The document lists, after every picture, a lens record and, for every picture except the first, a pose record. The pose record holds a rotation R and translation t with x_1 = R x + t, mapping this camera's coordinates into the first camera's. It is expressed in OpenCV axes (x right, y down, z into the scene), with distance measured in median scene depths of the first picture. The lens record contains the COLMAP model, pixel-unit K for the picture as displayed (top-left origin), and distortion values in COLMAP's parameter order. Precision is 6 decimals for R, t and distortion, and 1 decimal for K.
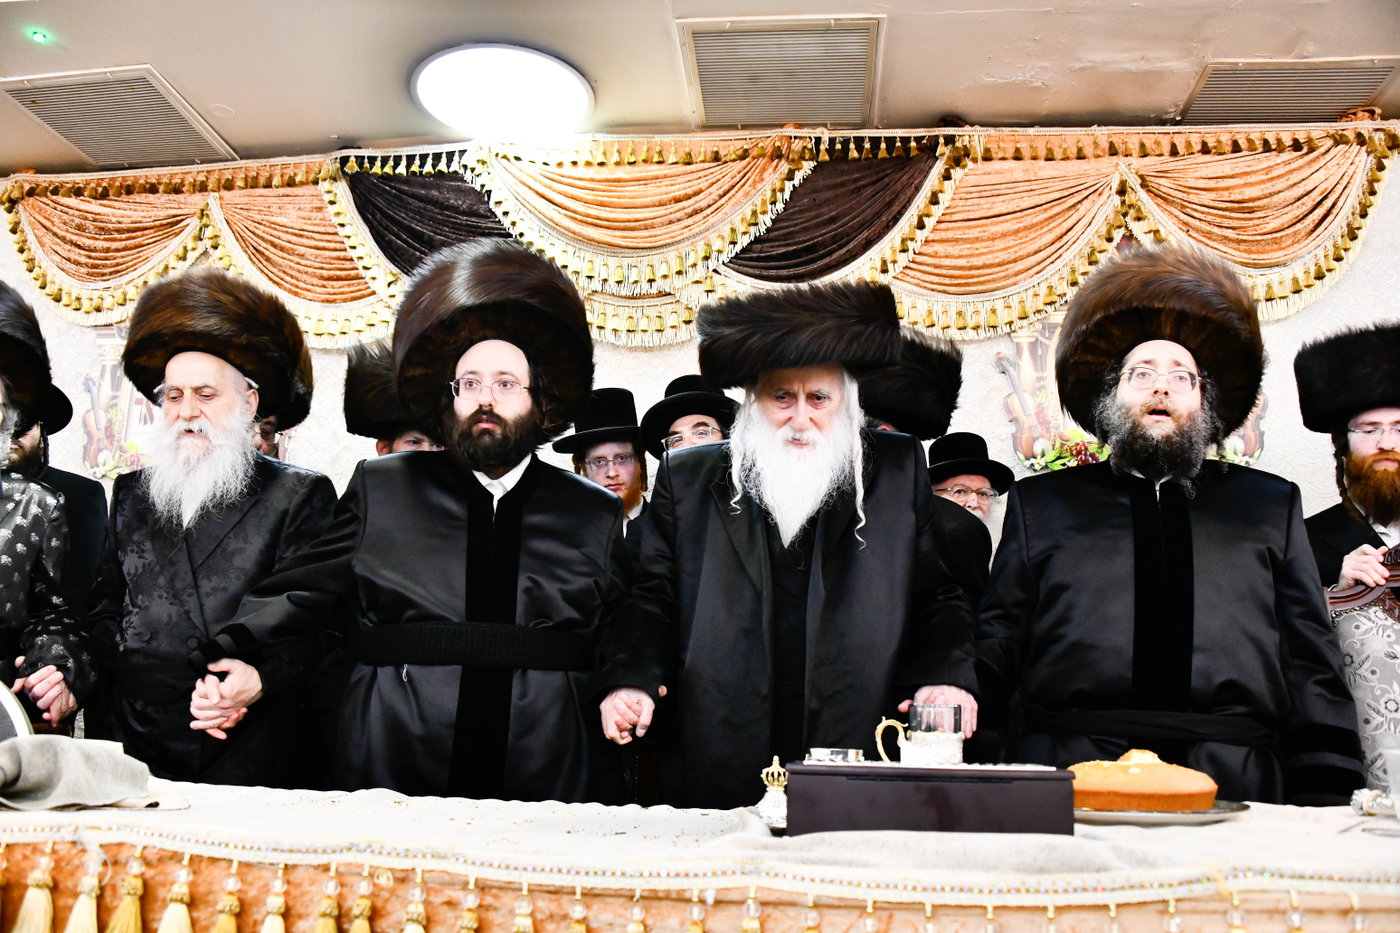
lens RADIAL K [[1117.4, 0, 700.0], [0, 1117.4, 466.5], [0, 0, 1]] dist [-0.157586, 0.076751]
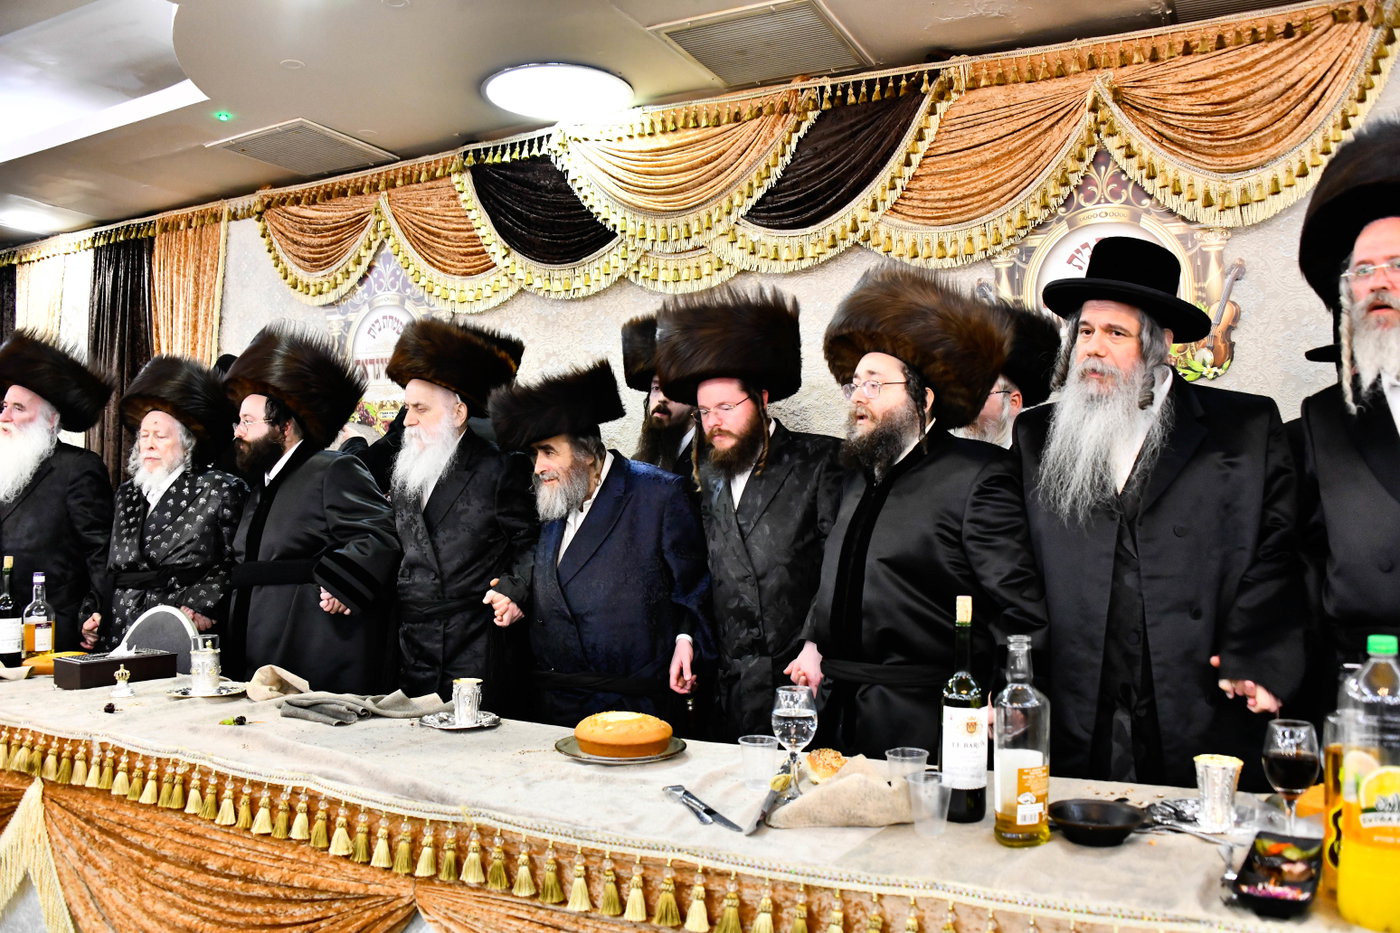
lens RADIAL K [[1115.2, 0, 707.5], [0, 1115.2, 488.6], [0, 0, 1]] dist [-0.167397, 0.088868]
pose [[0.928180, -0.019260, -0.371633, 0.407212], [0.096806, 0.976774, 0.191158, -0.129030], [0.359320, -0.213405, 0.908486, -0.117629]]
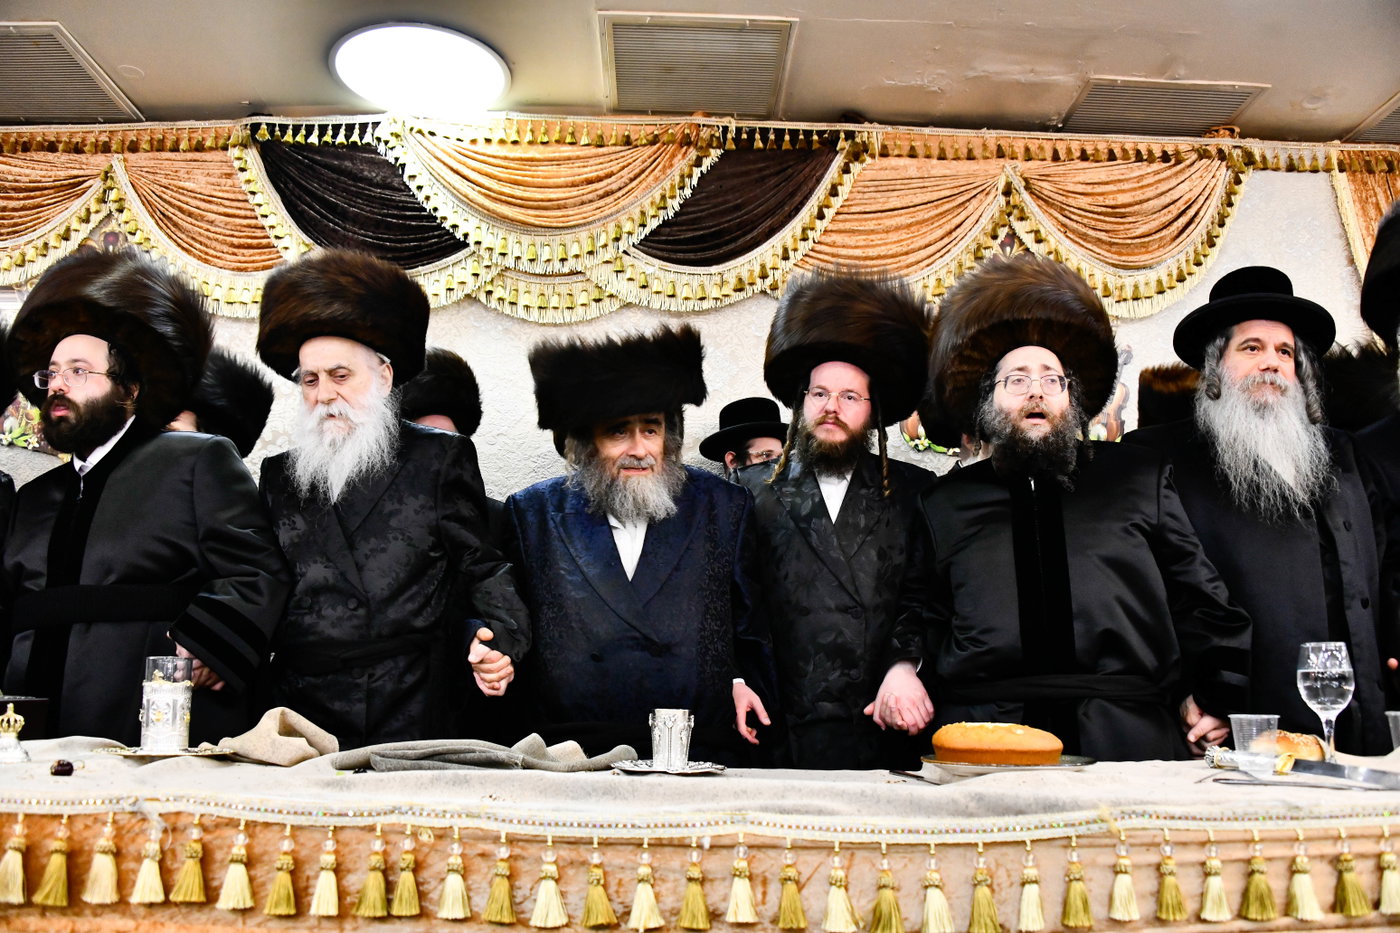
lens RADIAL K [[1115.2, 0, 707.5], [0, 1115.2, 488.6], [0, 0, 1]] dist [-0.167397, 0.088868]
pose [[0.991387, 0.011954, 0.130419, -0.041895], [-0.019982, 0.997973, 0.060425, -0.019196], [-0.129432, -0.062510, 0.989616, -0.048383]]
